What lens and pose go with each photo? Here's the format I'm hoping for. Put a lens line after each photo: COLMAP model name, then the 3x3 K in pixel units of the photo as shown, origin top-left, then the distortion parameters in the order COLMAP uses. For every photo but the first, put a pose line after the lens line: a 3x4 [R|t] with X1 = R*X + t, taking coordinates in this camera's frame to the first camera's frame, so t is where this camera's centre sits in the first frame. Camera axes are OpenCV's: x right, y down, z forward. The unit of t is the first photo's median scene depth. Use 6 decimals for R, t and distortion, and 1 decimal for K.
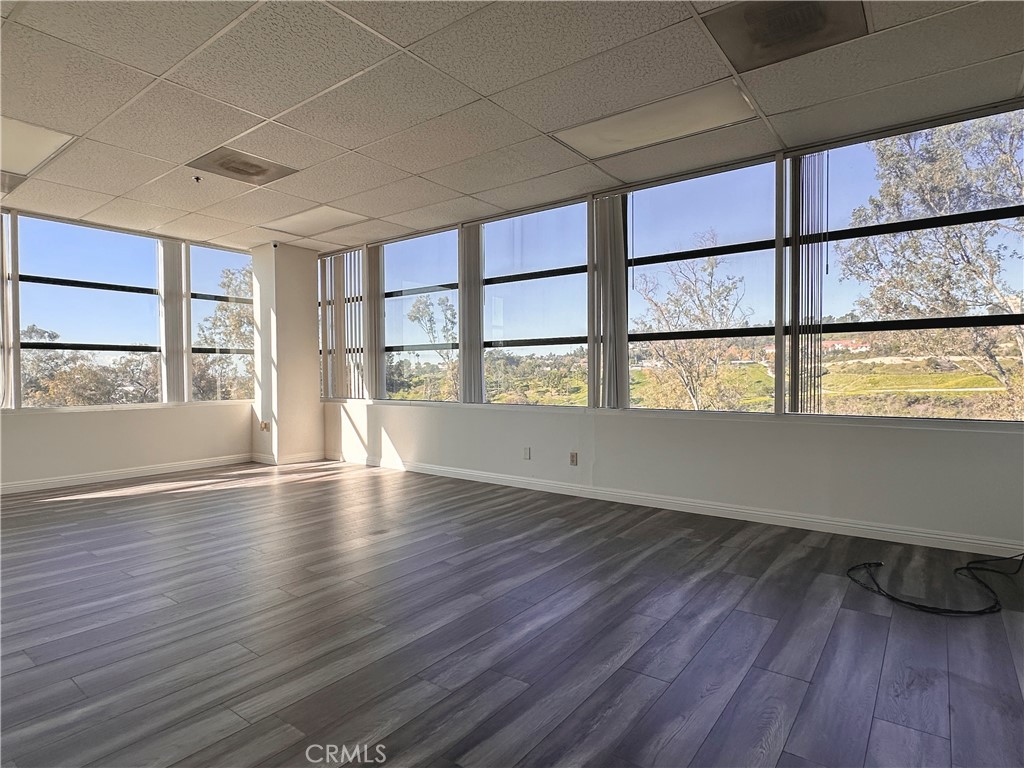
lens RADIAL K [[564.4, 0, 511.5], [0, 564.4, 387.2], [0, 0, 1]] dist [-0.004007, -0.001383]
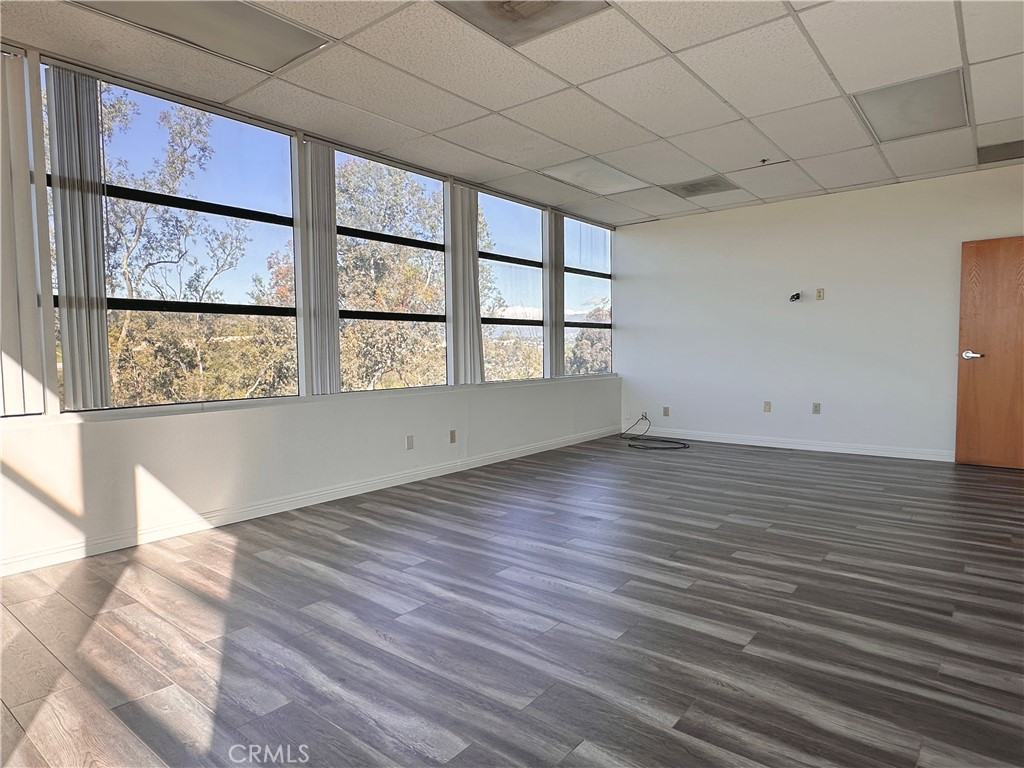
lens RADIAL K [[611.6, 0, 509.5], [0, 611.6, 393.8], [0, 0, 1]] dist [-0.007409, 0.001228]
pose [[0.031073, -0.068420, 0.997173, -0.960134], [0.032682, 0.997190, 0.067403, -0.019057], [-0.998983, 0.030495, 0.033222, 0.844800]]
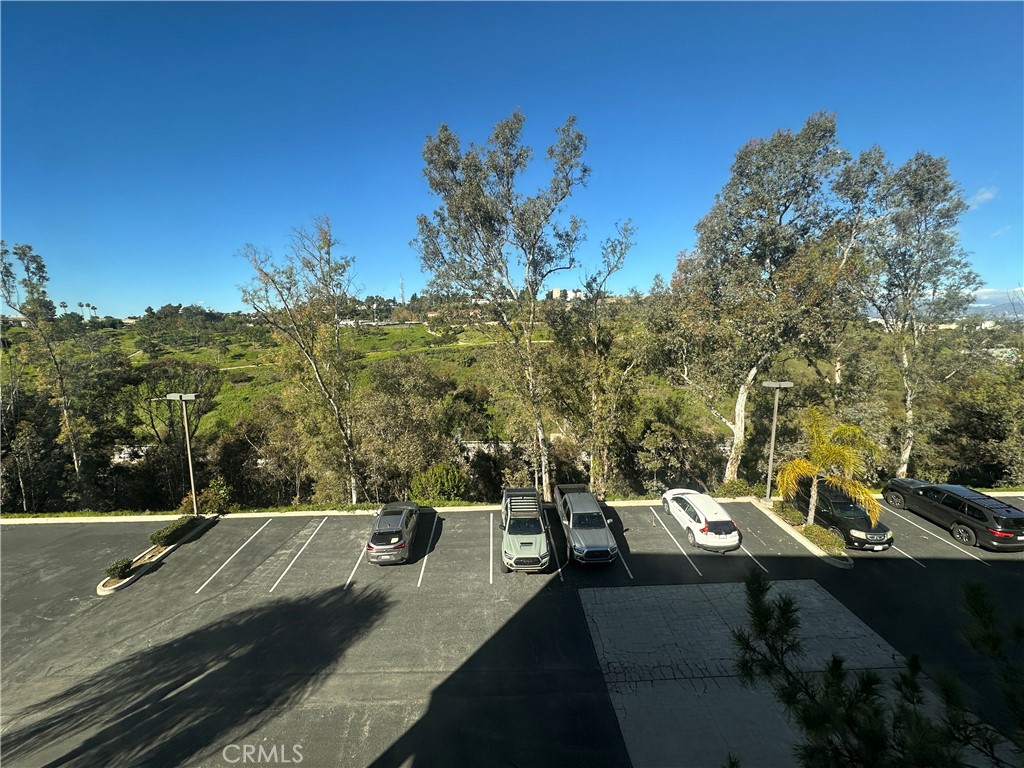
lens RADIAL K [[409.8, 0, 512.6], [0, 409.8, 387.0], [0, 0, 1]] dist [-0.005648, 0.001176]
pose [[0.817787, -0.069653, 0.571290, 0.954963], [0.003677, 0.993261, 0.115838, -0.114229], [-0.575509, -0.092631, 0.812533, 0.424221]]
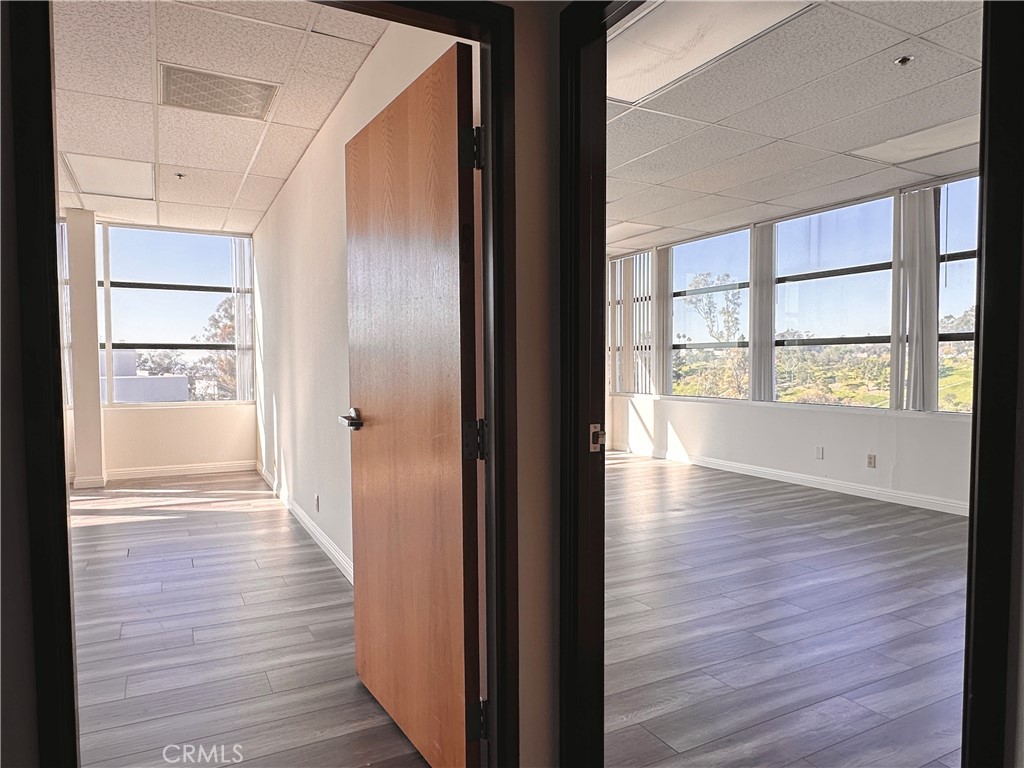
lens RADIAL K [[652.8, 0, 505.9], [0, 652.8, 388.6], [0, 0, 1]] dist [-0.002583, -0.002080]
pose [[0.906051, 0.017378, -0.422811, 0.009870], [-0.009927, 0.999754, 0.019818, -0.014149], [0.423051, -0.013759, 0.906001, -0.288412]]
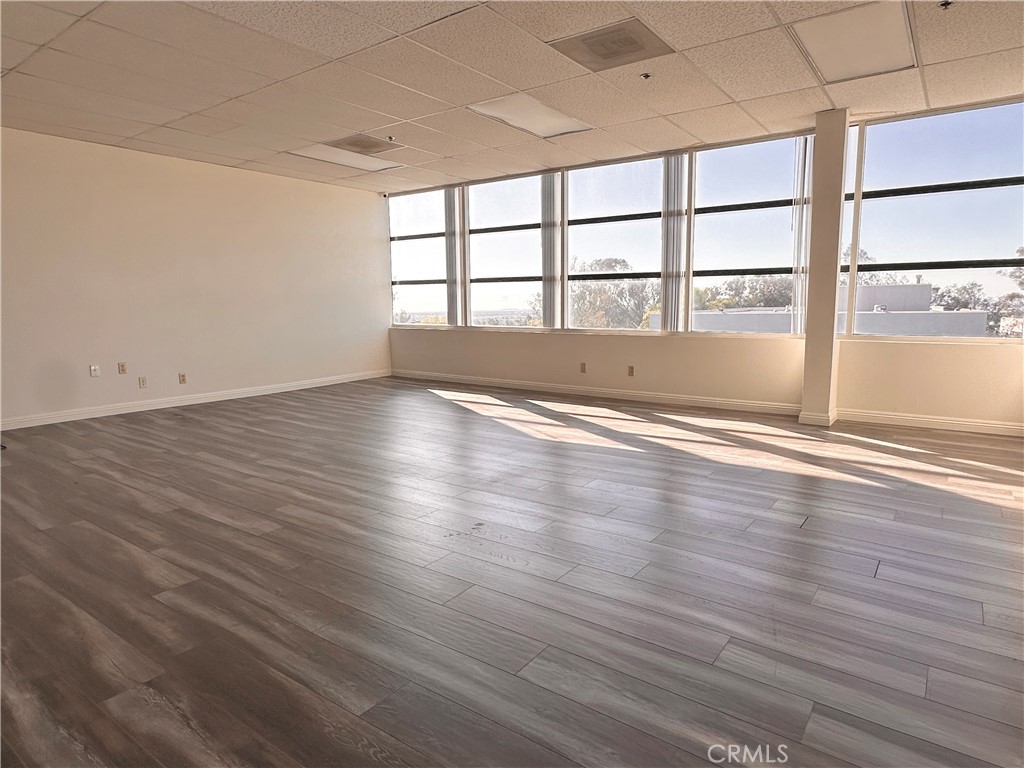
lens RADIAL K [[611.6, 0, 511.8], [0, 611.6, 387.0], [0, 0, 1]] dist [-0.007409, 0.001228]
pose [[0.014851, 0.139516, -0.990108, -0.177772], [-0.015479, 0.990131, 0.139287, -0.000048], [0.999770, 0.013258, 0.016864, -0.063742]]
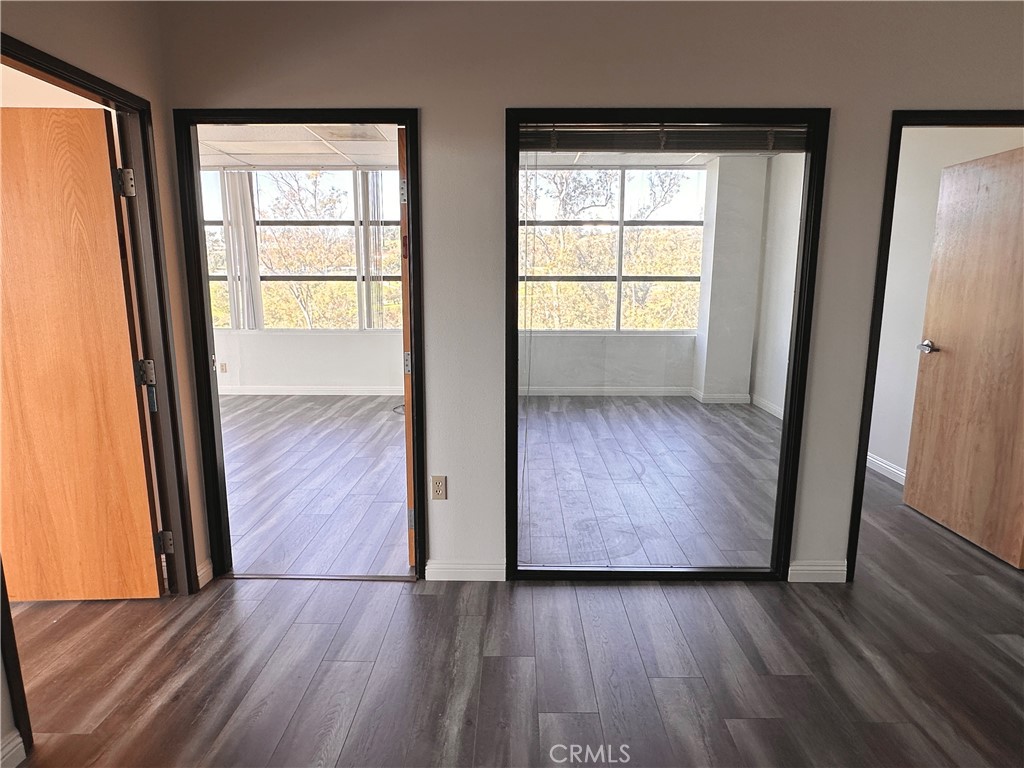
lens RADIAL K [[611.6, 0, 513.5], [0, 611.6, 389.5], [0, 0, 1]] dist [-0.007409, 0.001228]
pose [[0.801479, -0.098847, 0.589797, -0.193589], [0.007604, 0.987850, 0.155225, -0.041944], [-0.597975, -0.119925, 0.792492, -0.562823]]
